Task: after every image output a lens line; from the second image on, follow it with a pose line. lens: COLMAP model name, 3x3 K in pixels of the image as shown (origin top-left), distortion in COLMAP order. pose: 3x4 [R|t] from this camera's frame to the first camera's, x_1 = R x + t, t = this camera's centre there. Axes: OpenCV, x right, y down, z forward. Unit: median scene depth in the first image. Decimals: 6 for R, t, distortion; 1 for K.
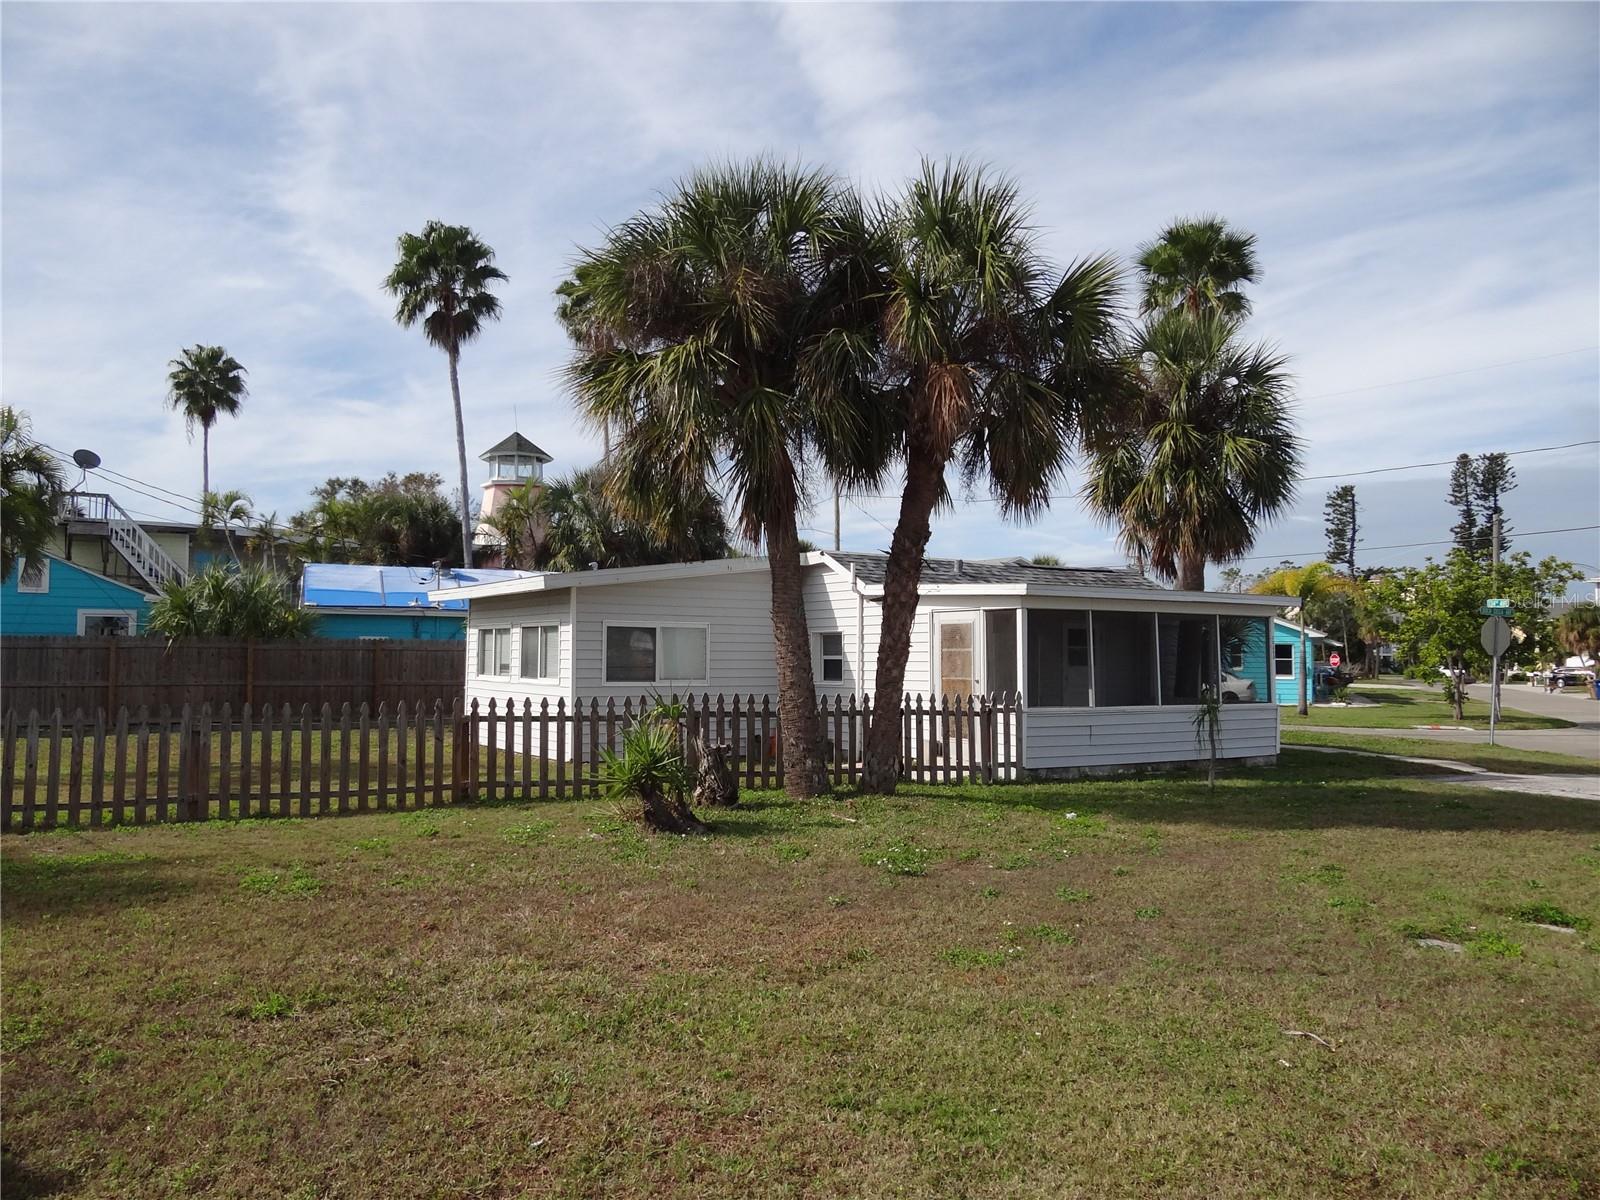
lens RADIAL K [[1271.8, 0, 805.6], [0, 1271.8, 591.4], [0, 0, 1]] dist [-0.008385, 0.003071]
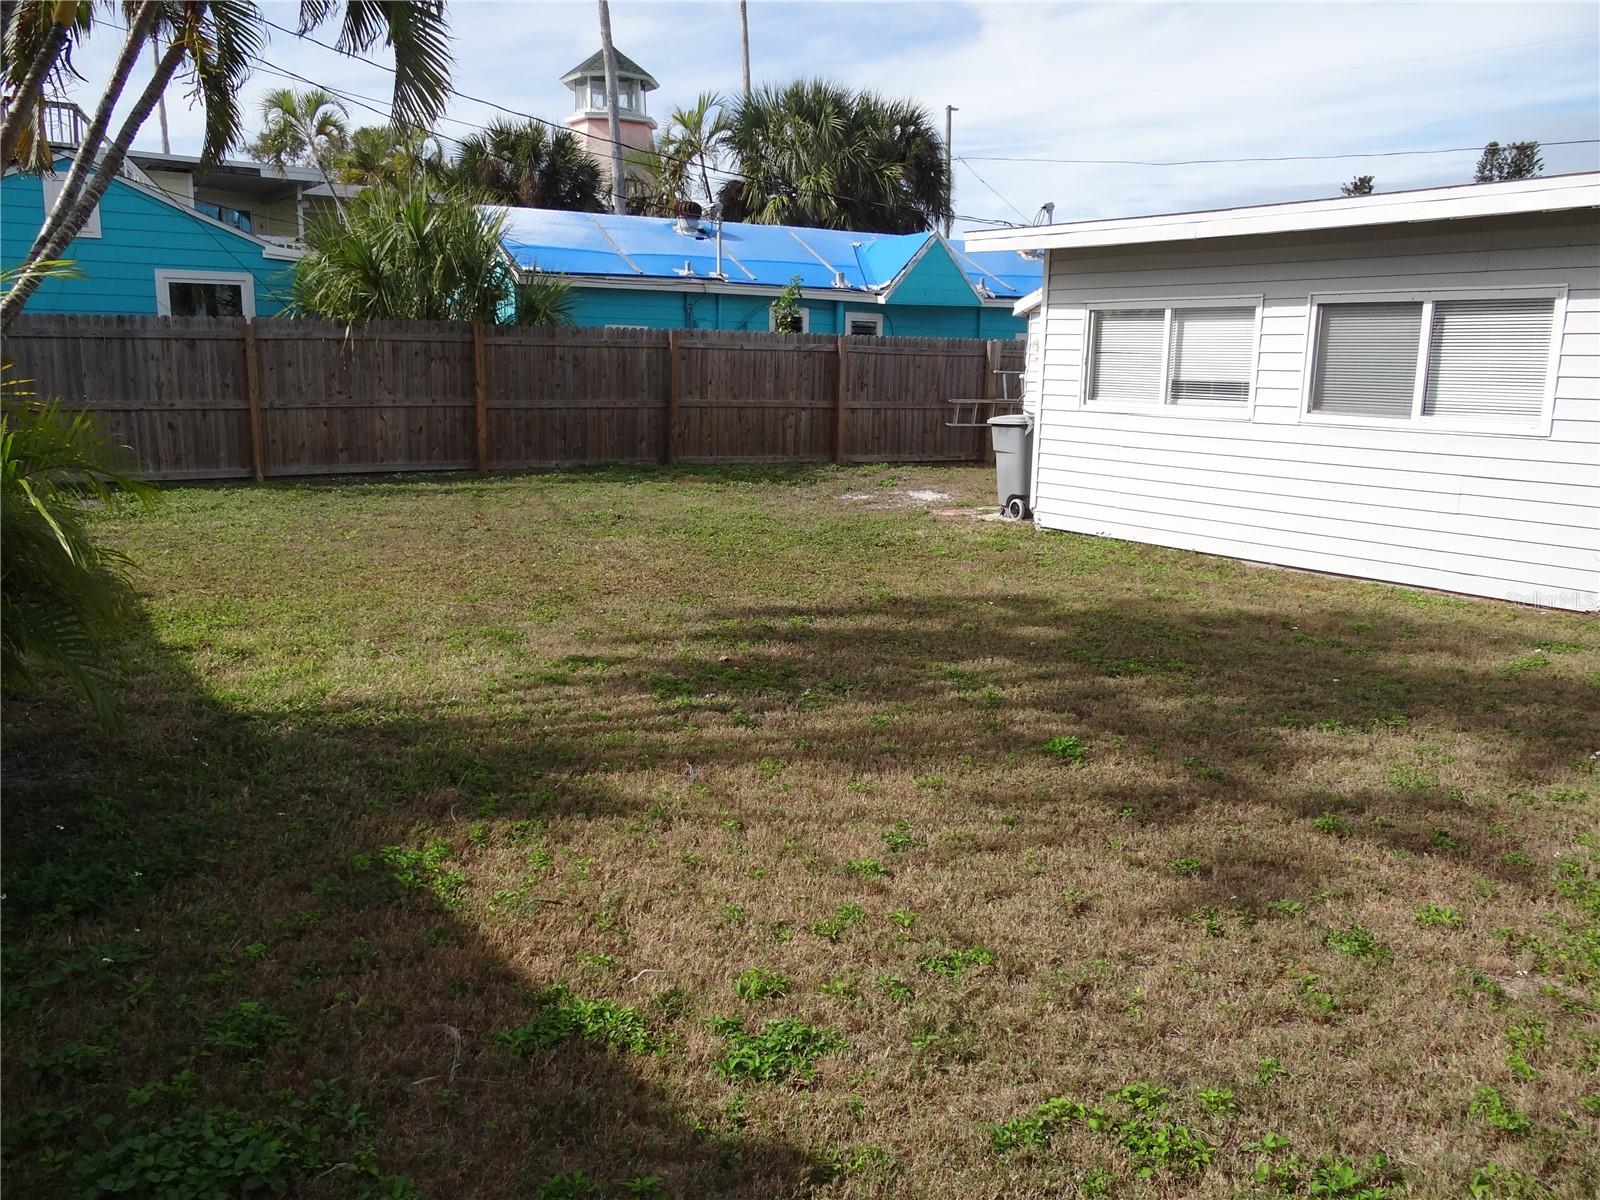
lens RADIAL K [[1271.8, 0, 801.2], [0, 1271.8, 592.3], [0, 0, 1]] dist [-0.008385, 0.003071]
pose [[0.996788, -0.005163, 0.079915, -0.325999], [-0.013516, 0.972756, 0.231436, 0.018796], [-0.078932, -0.231773, 0.969562, 0.387039]]
